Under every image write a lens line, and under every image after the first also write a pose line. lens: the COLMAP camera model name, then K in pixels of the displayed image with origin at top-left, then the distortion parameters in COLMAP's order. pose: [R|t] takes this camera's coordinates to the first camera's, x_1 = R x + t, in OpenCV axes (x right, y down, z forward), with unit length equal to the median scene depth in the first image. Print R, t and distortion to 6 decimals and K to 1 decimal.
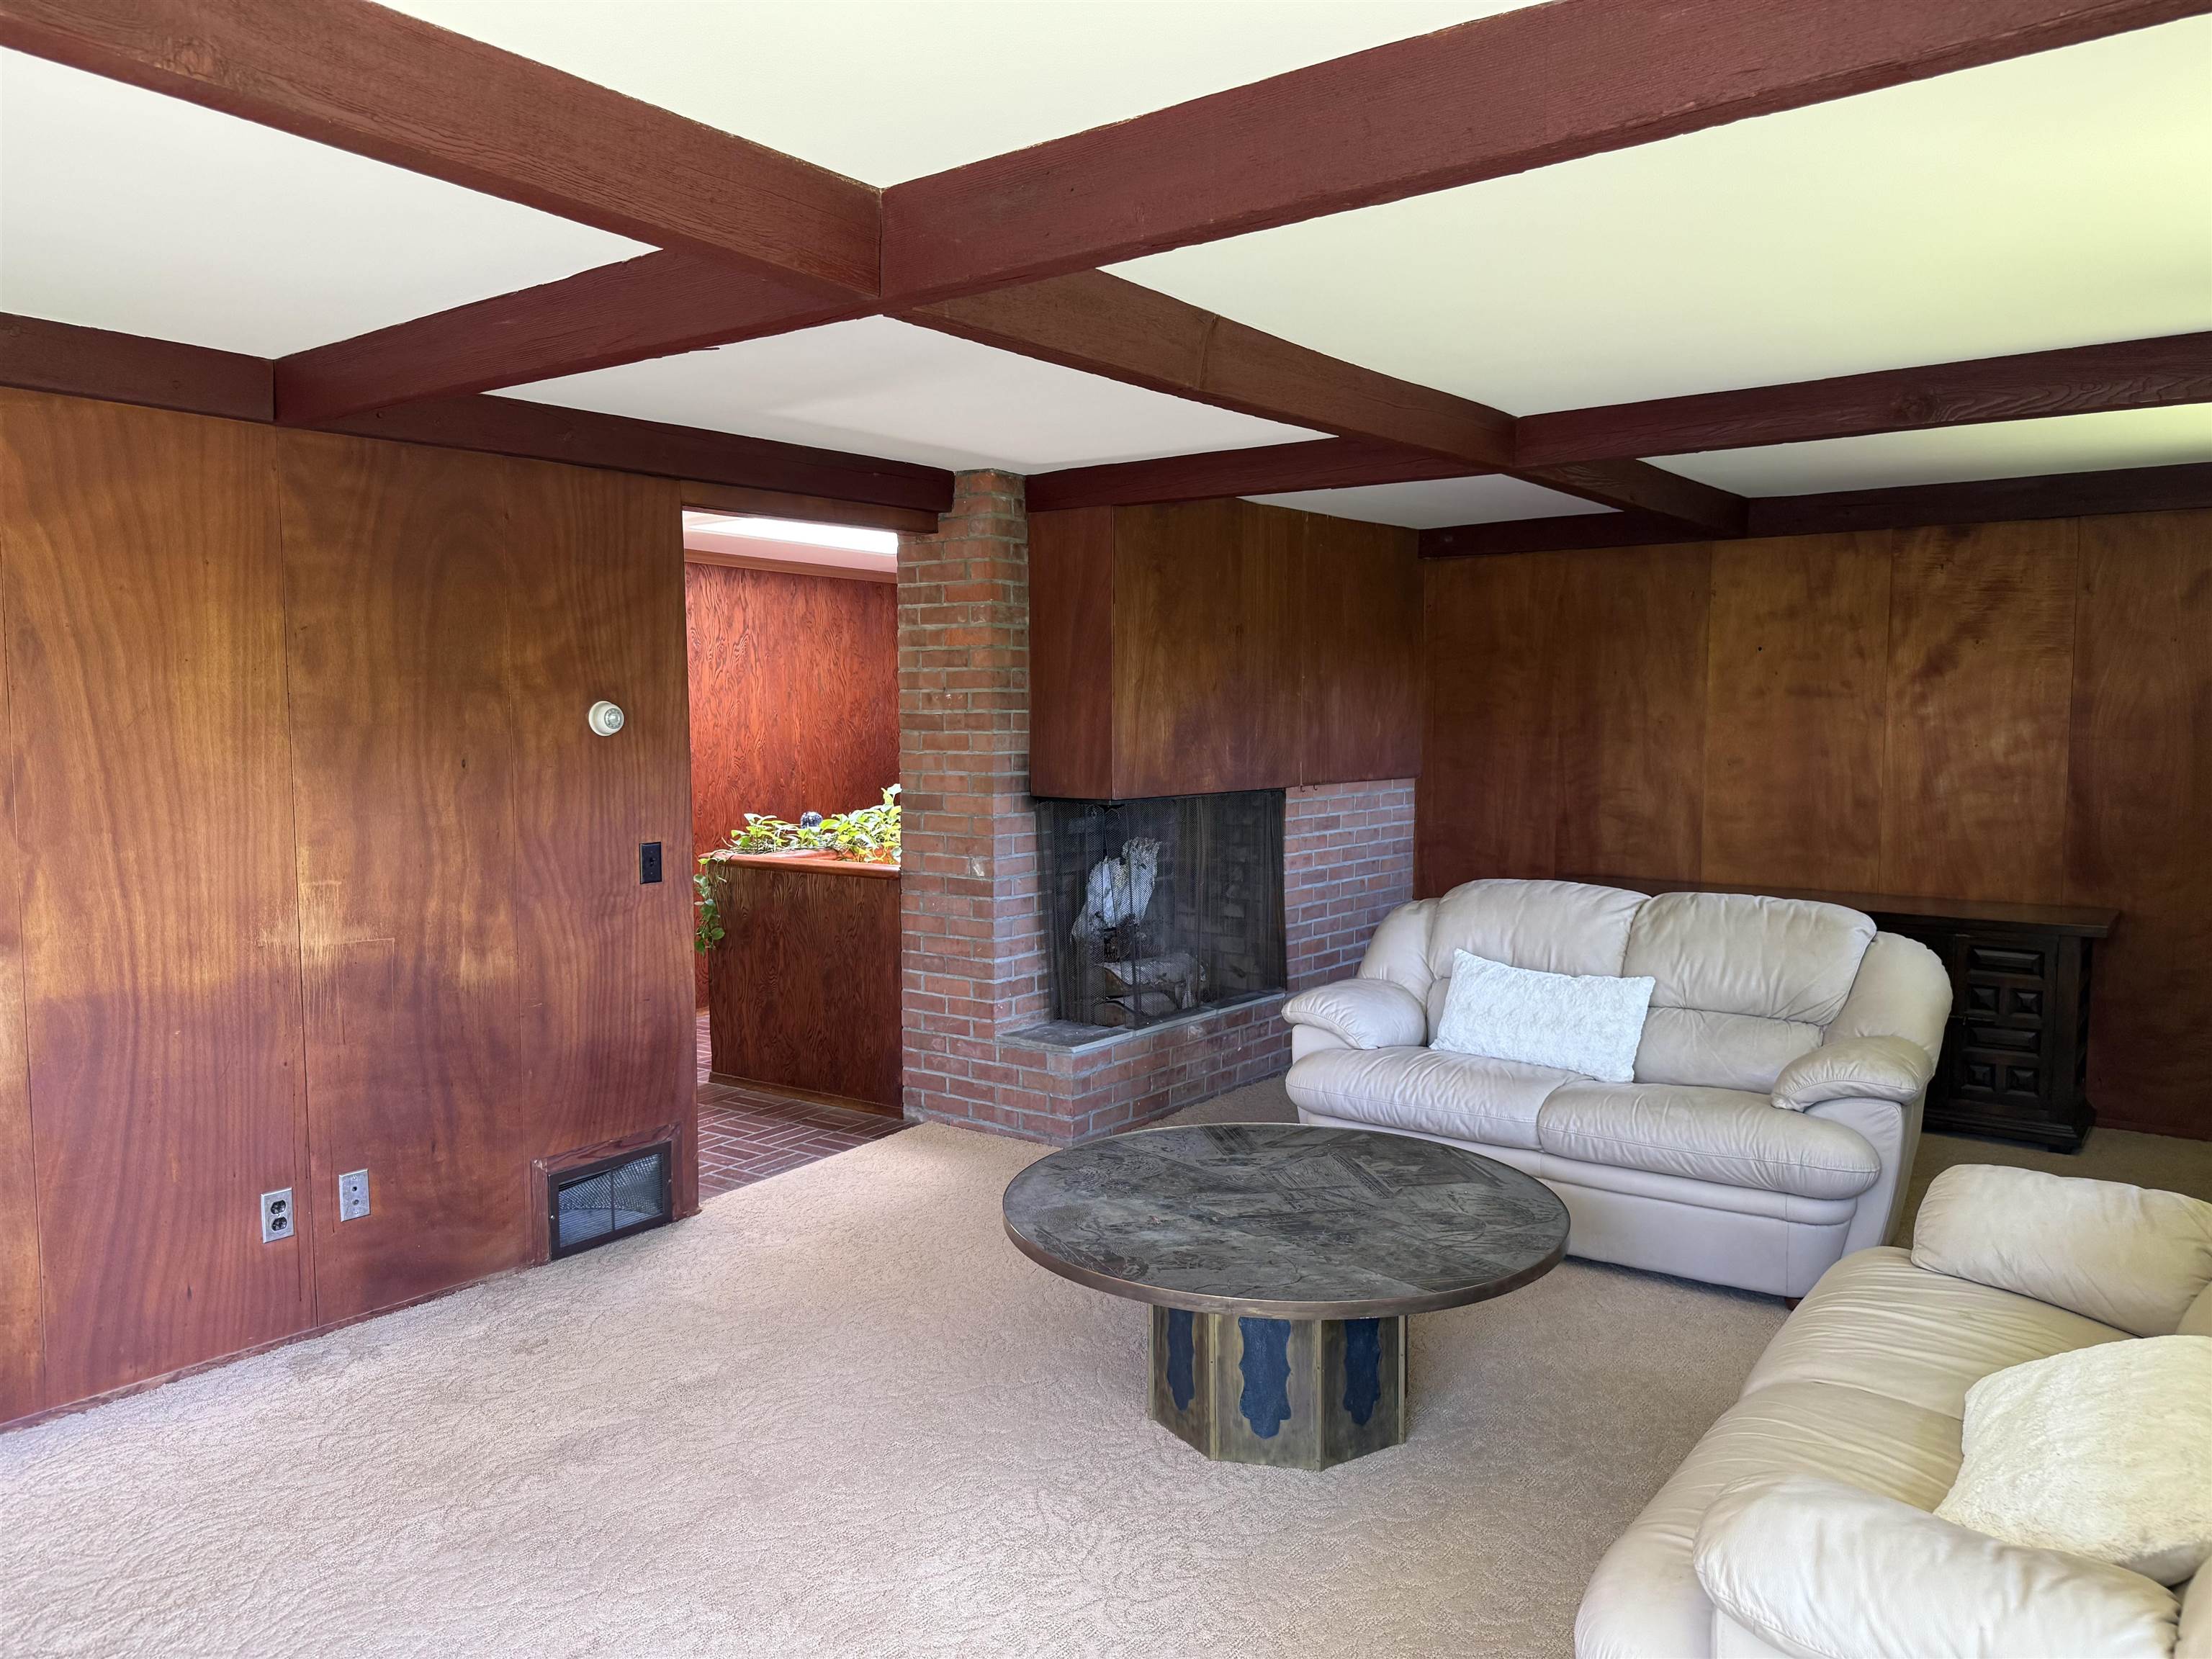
lens RADIAL K [[1567.9, 0, 1109.1], [0, 1567.9, 844.1], [0, 0, 1]] dist [0.030293, -0.044641]
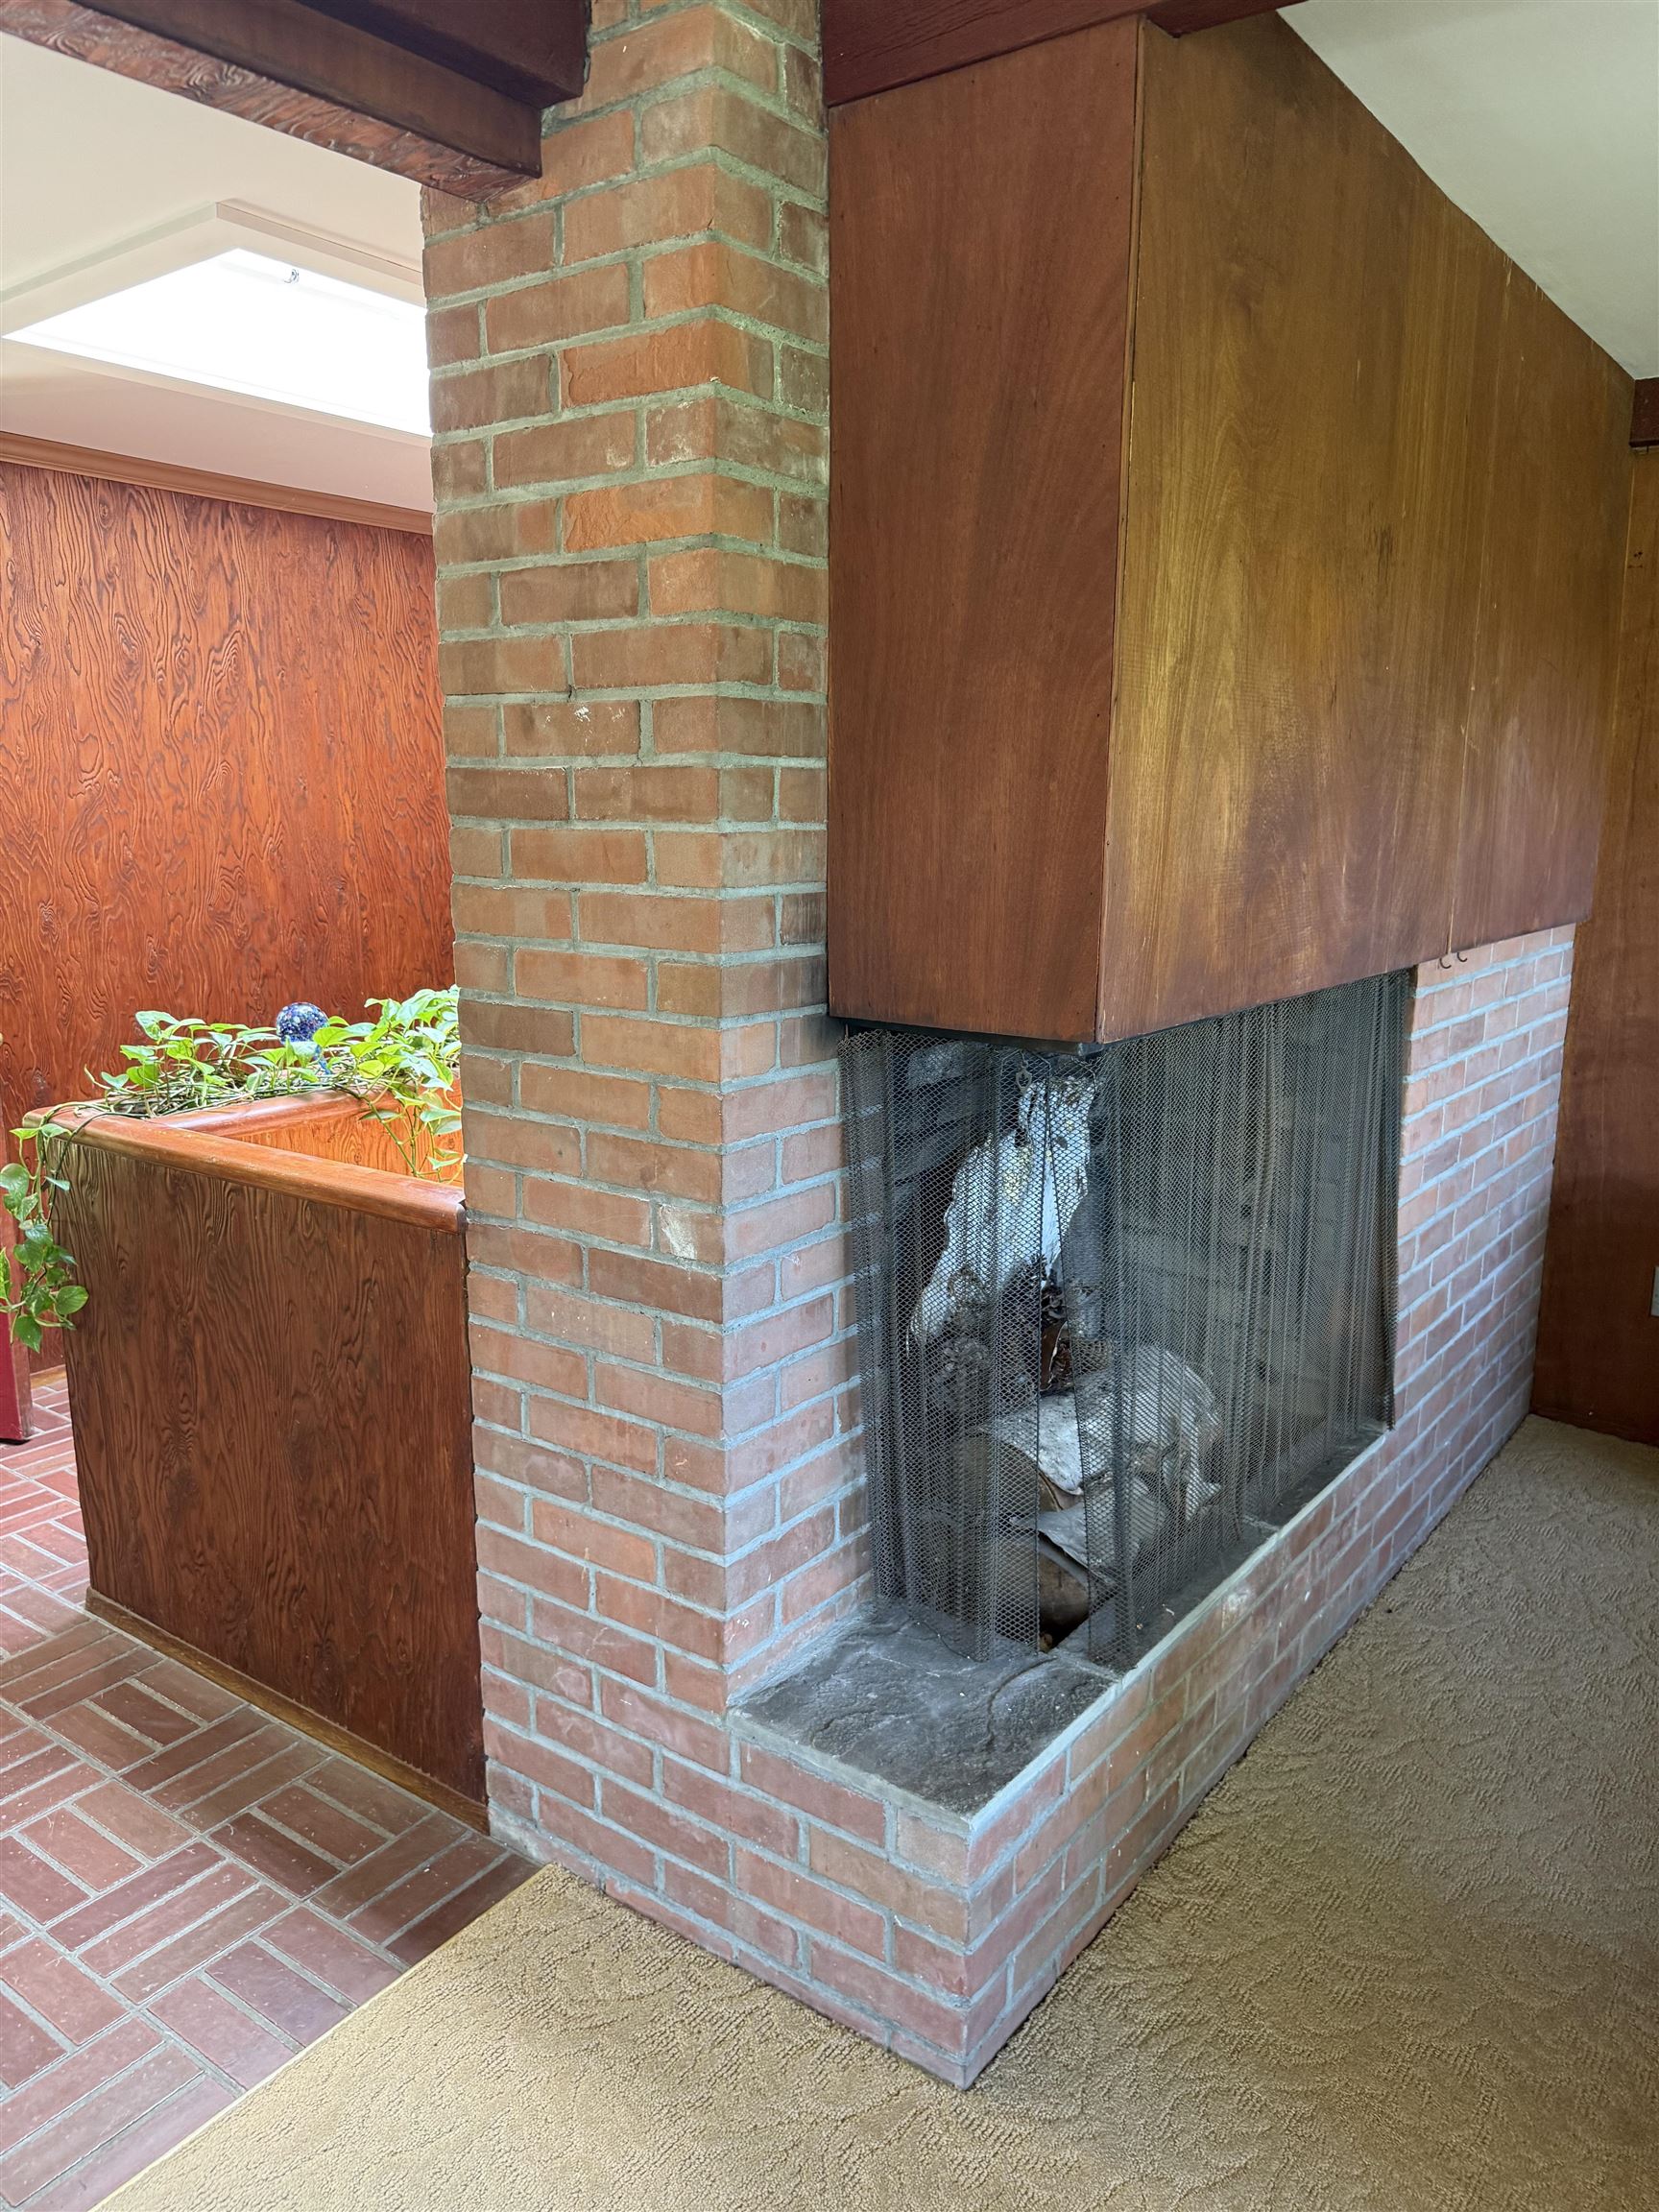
lens RADIAL K [[1557.1, 0, 816.9], [0, 1557.1, 1114.2], [0, 0, 1]] dist [0.117113, -0.247813]
pose [[0.999994, 0.002708, 0.002125, -0.052995], [-0.002932, 0.993564, 0.113232, -0.047633], [-0.001804, -0.113238, 0.993566, 0.653849]]
